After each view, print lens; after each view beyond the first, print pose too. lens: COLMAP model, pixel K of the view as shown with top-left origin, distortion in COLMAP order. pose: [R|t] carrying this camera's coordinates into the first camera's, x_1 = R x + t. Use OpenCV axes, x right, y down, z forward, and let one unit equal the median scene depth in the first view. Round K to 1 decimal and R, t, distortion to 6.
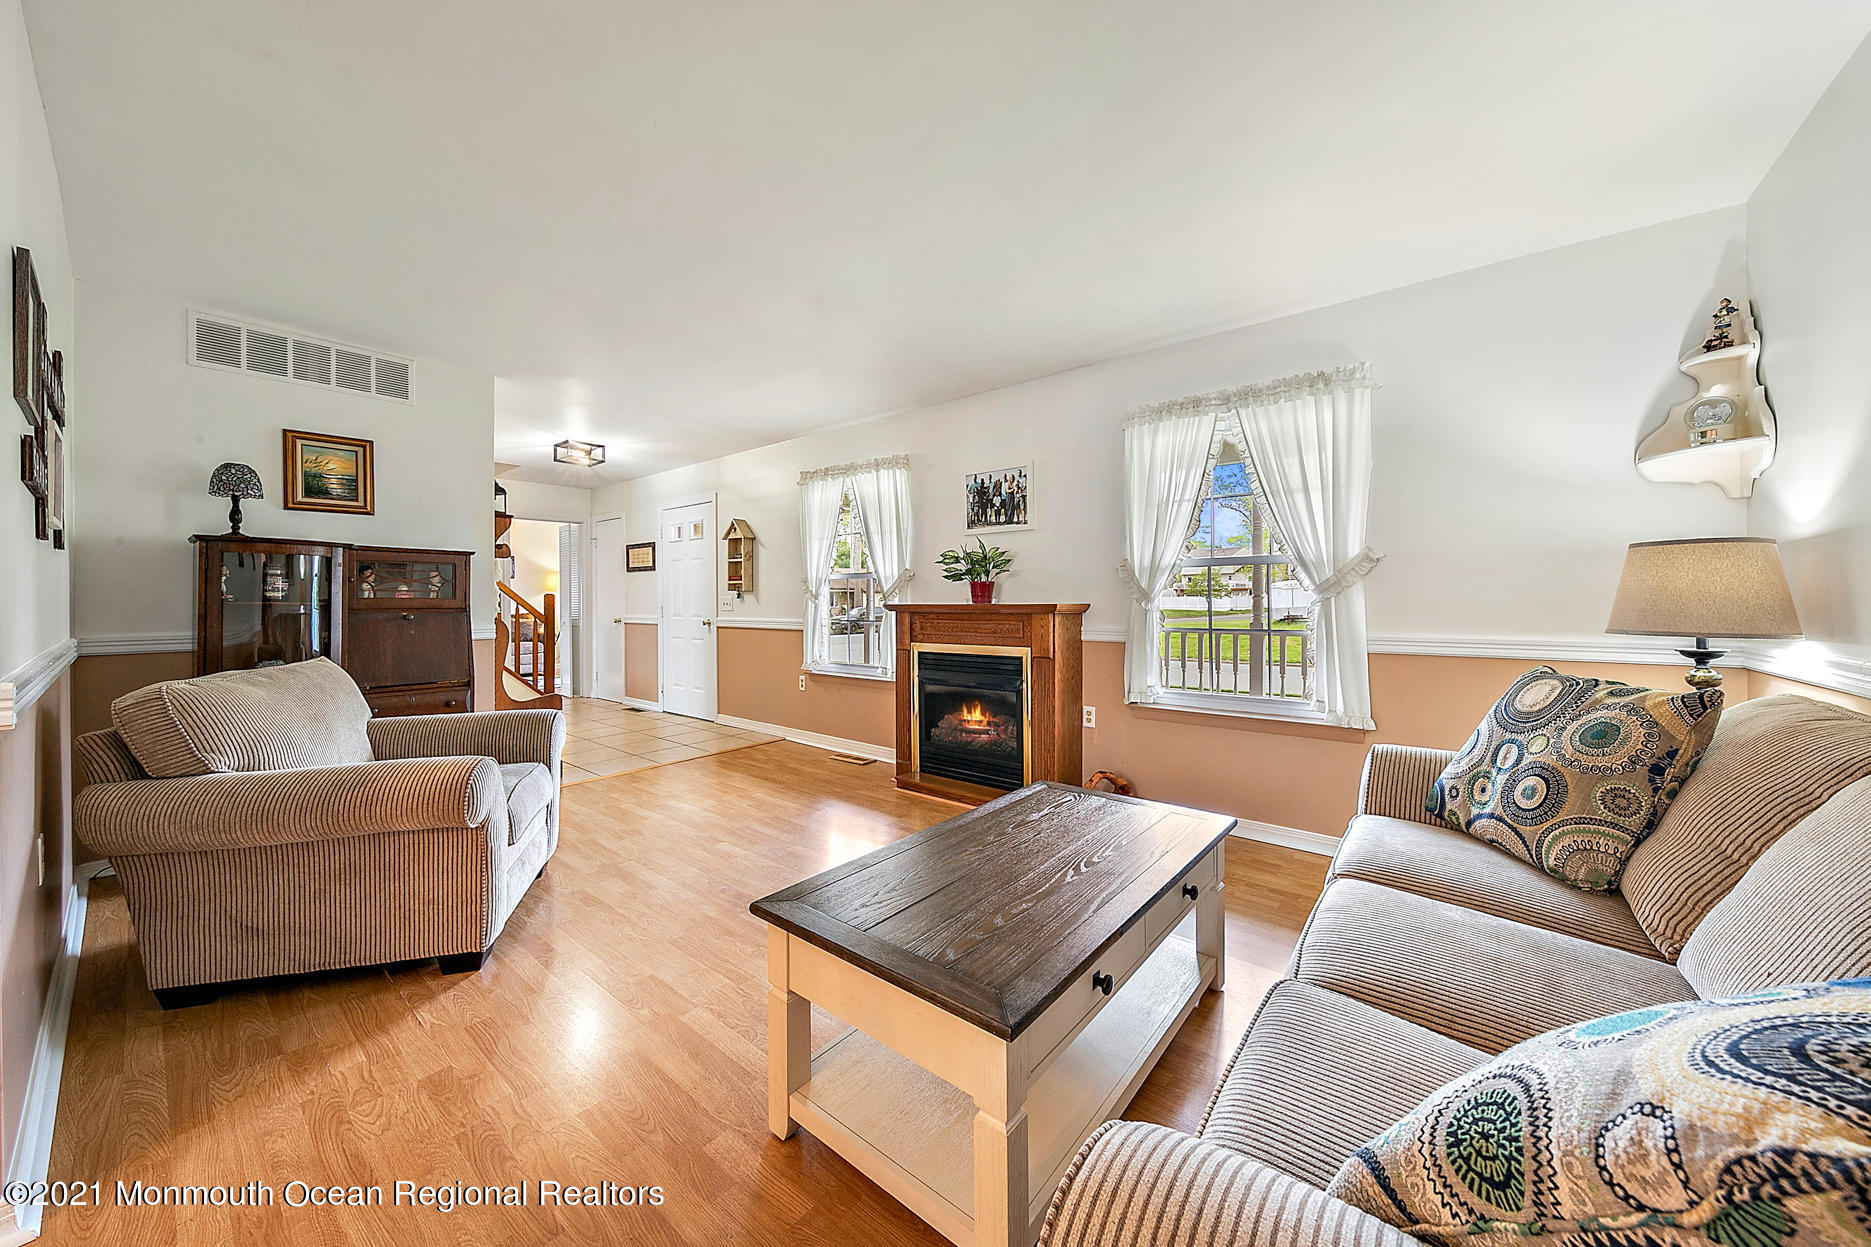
lens RADIAL K [[633.3, 0, 945.6], [0, 633.3, 606.2], [0, 0, 1]] dist [0.000096, -0.000156]
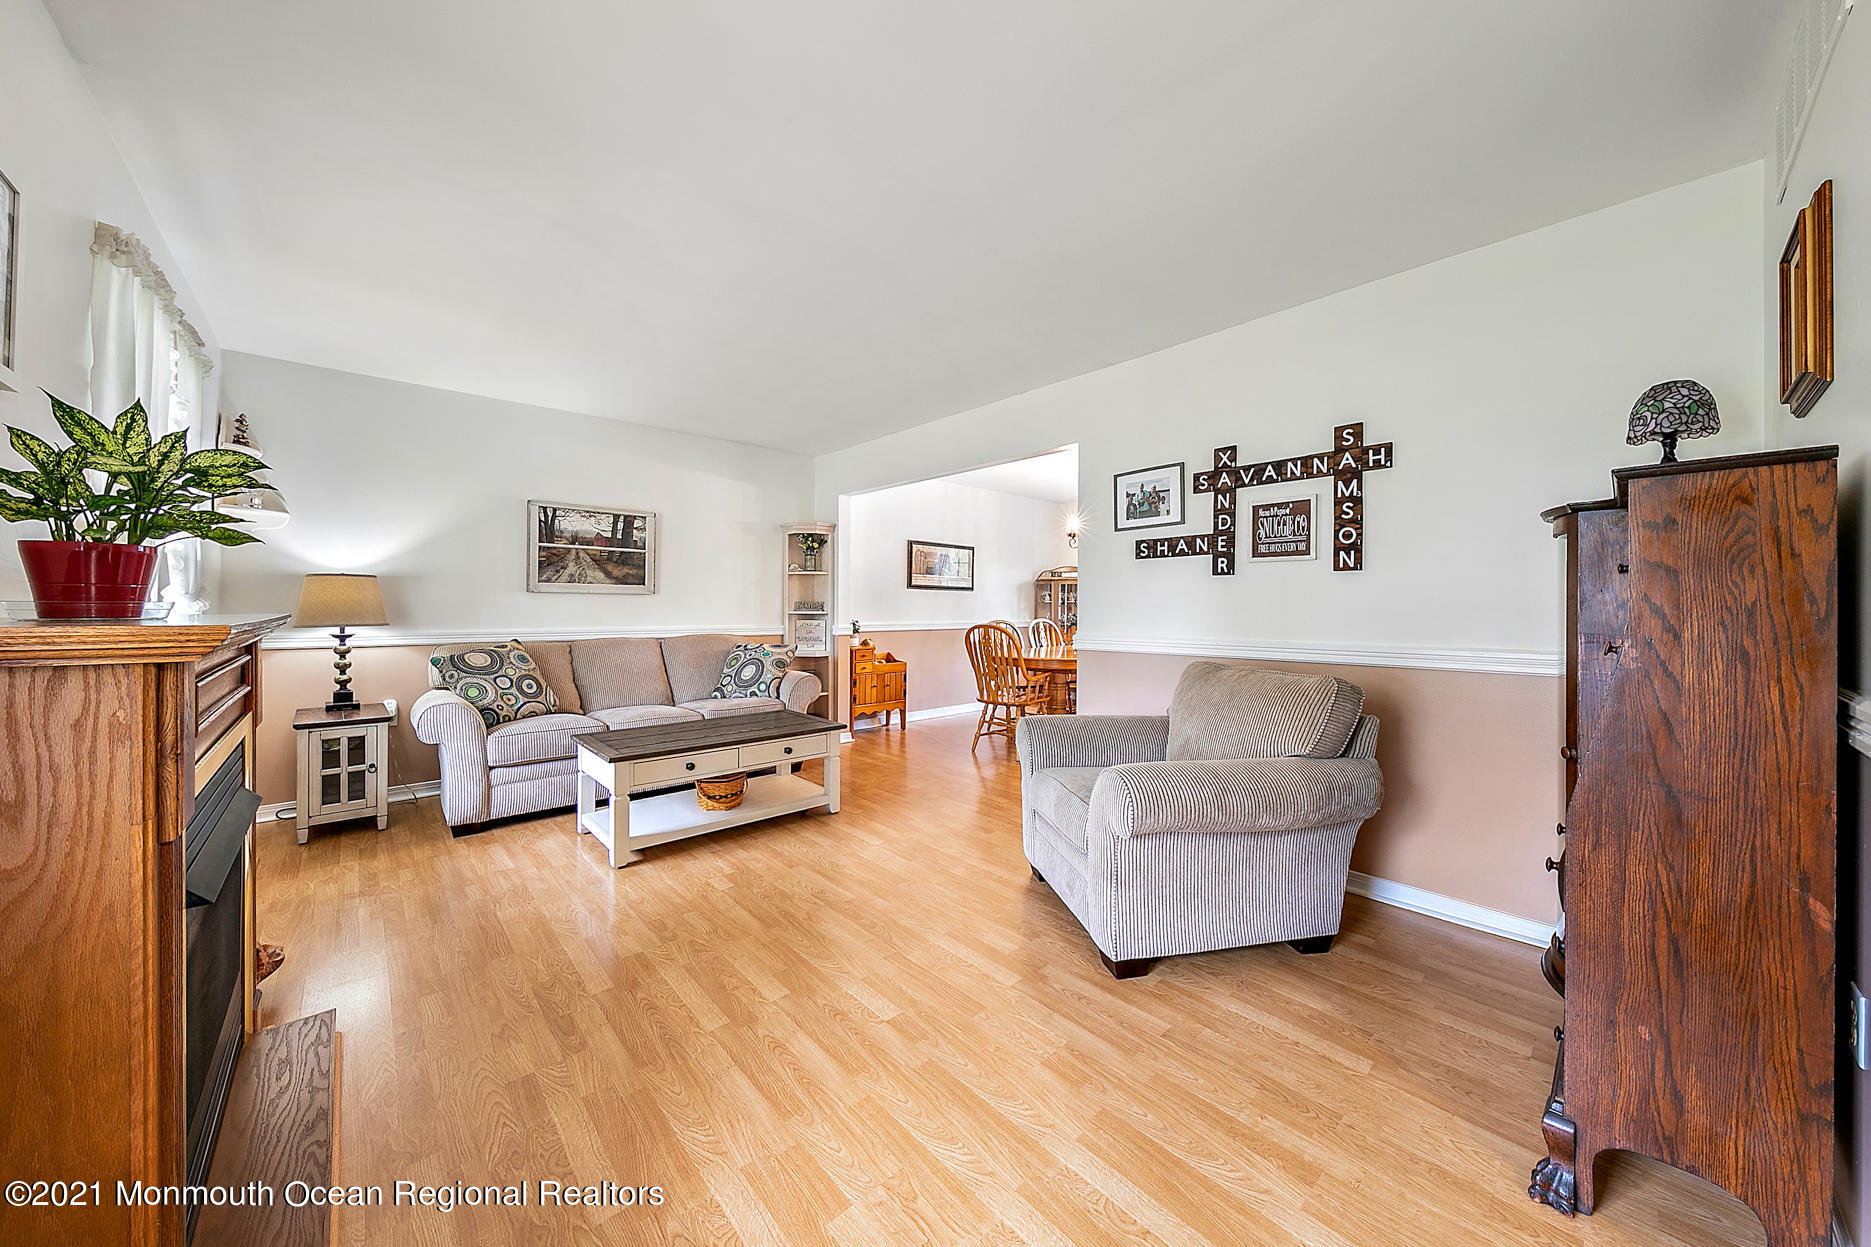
lens RADIAL K [[633.3, 0, 921.9], [0, 633.3, 616.0], [0, 0, 1]] dist [0.000096, -0.000156]
pose [[-0.984223, -0.003683, 0.176893, -0.367776], [0.000217, 0.999758, 0.022018, -0.011421], [-0.176932, 0.021709, -0.983984, 1.186415]]
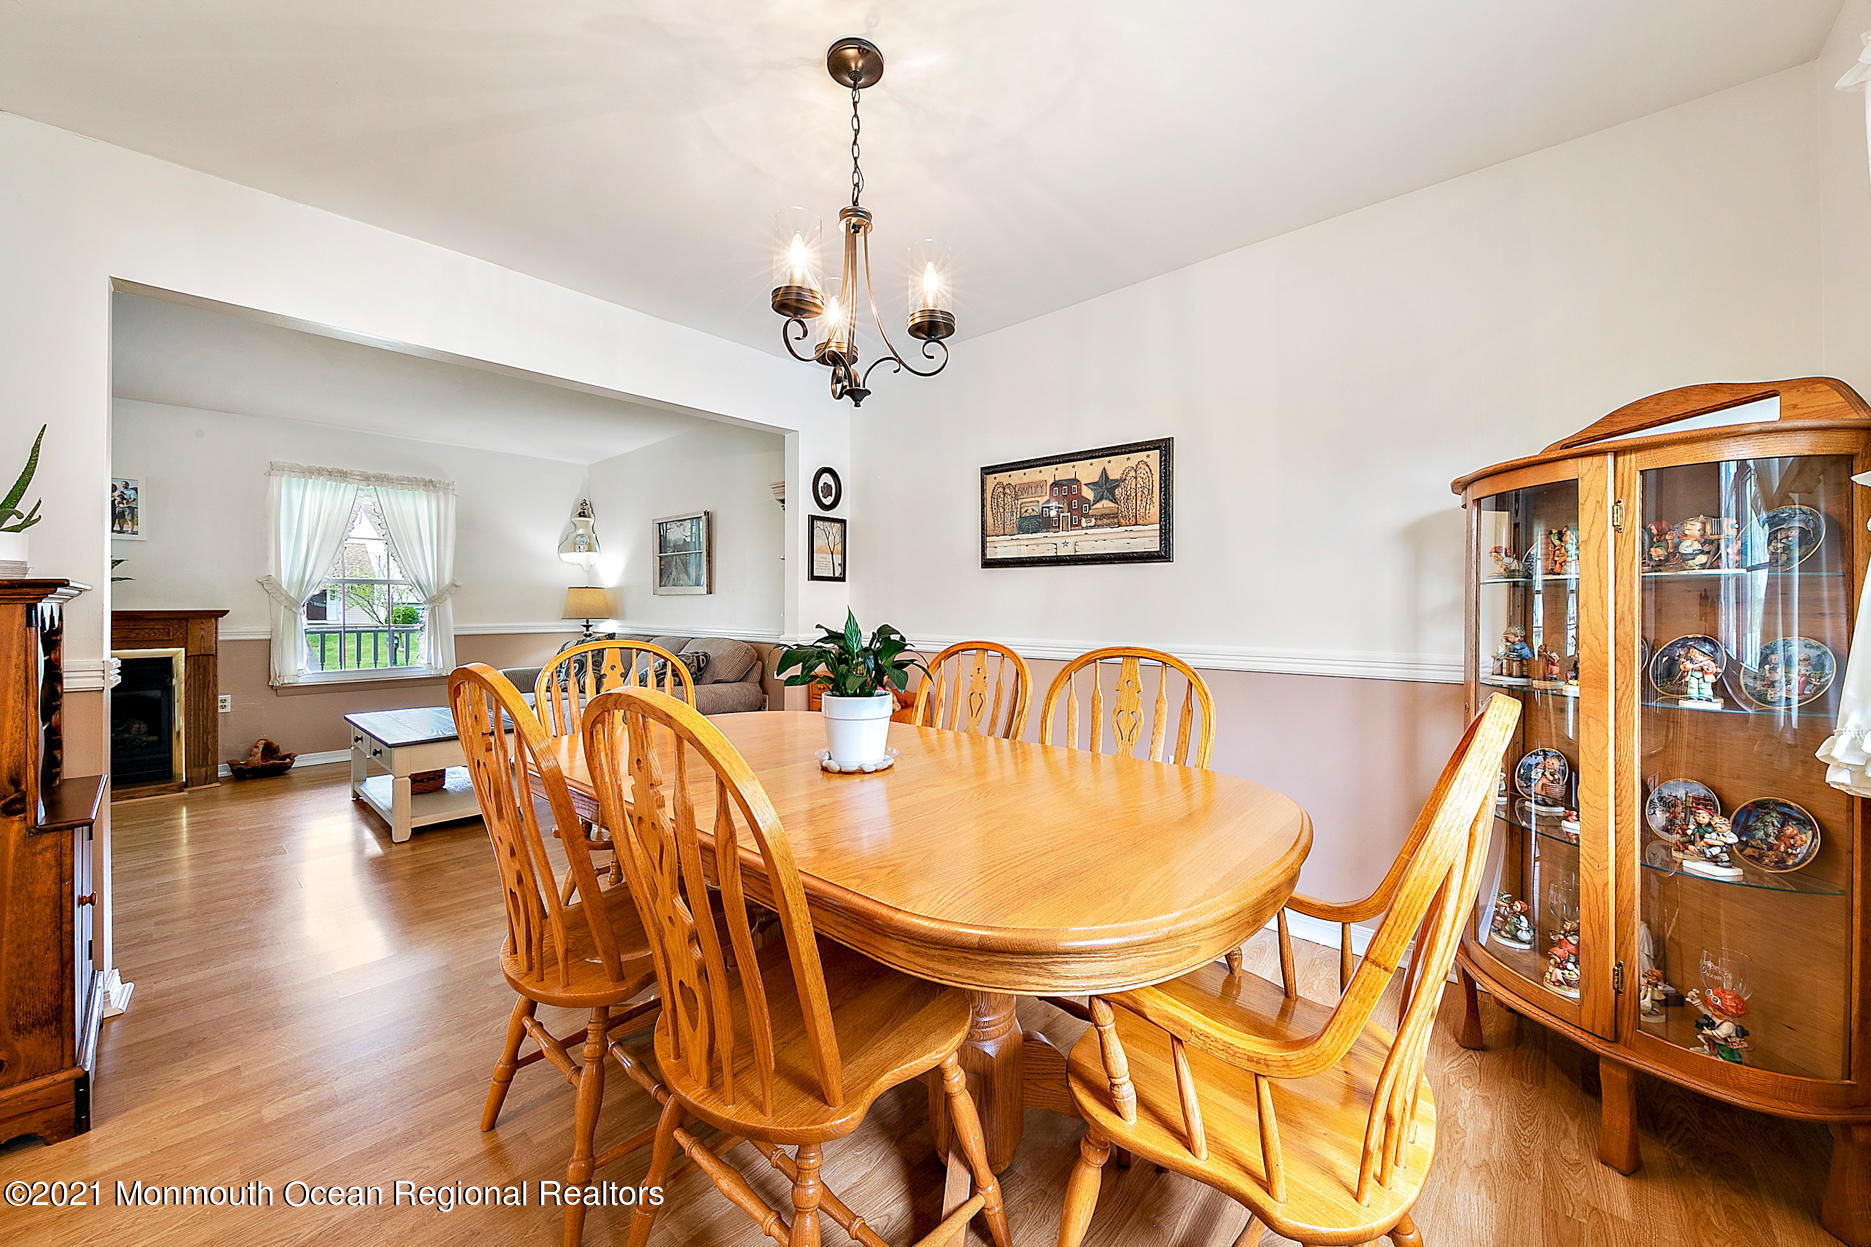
lens RADIAL K [[682.1, 0, 947.6], [0, 682.1, 606.3], [0, 0, 1]] dist [-0.011914, 0.000704]
pose [[0.044689, 0.003194, 0.998996, -0.896649], [0.008261, 0.999960, -0.003566, 0.005214], [-0.998967, 0.008412, 0.044661, -0.387784]]
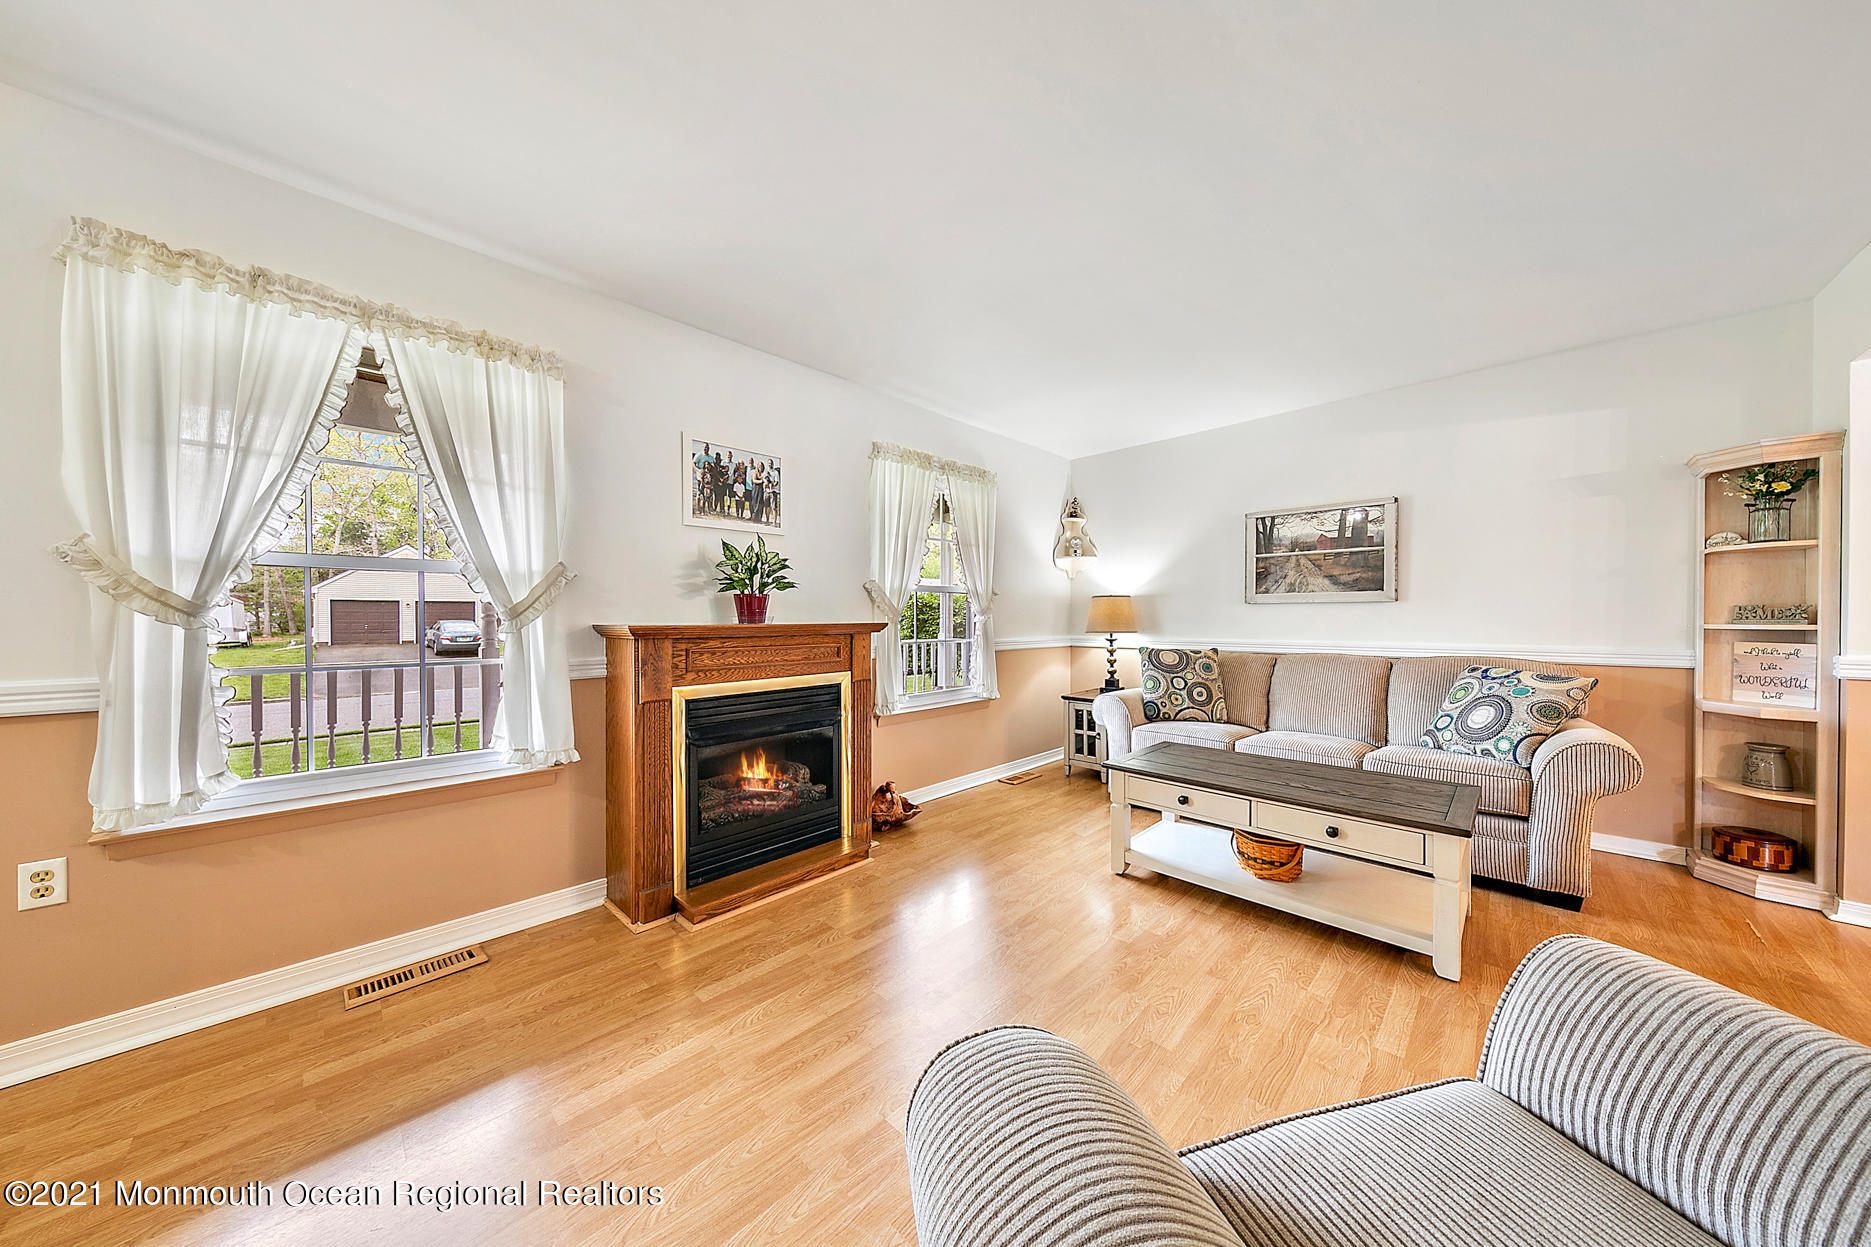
lens RADIAL K [[588.8, 0, 931.1], [0, 588.8, 625.6], [0, 0, 1]] dist [-0.008077, -0.000060]
pose [[0.115709, -0.007416, 0.993255, -0.596813], [0.011354, 0.999917, 0.006143, -0.003172], [-0.993218, 0.010566, 0.115784, 0.686610]]
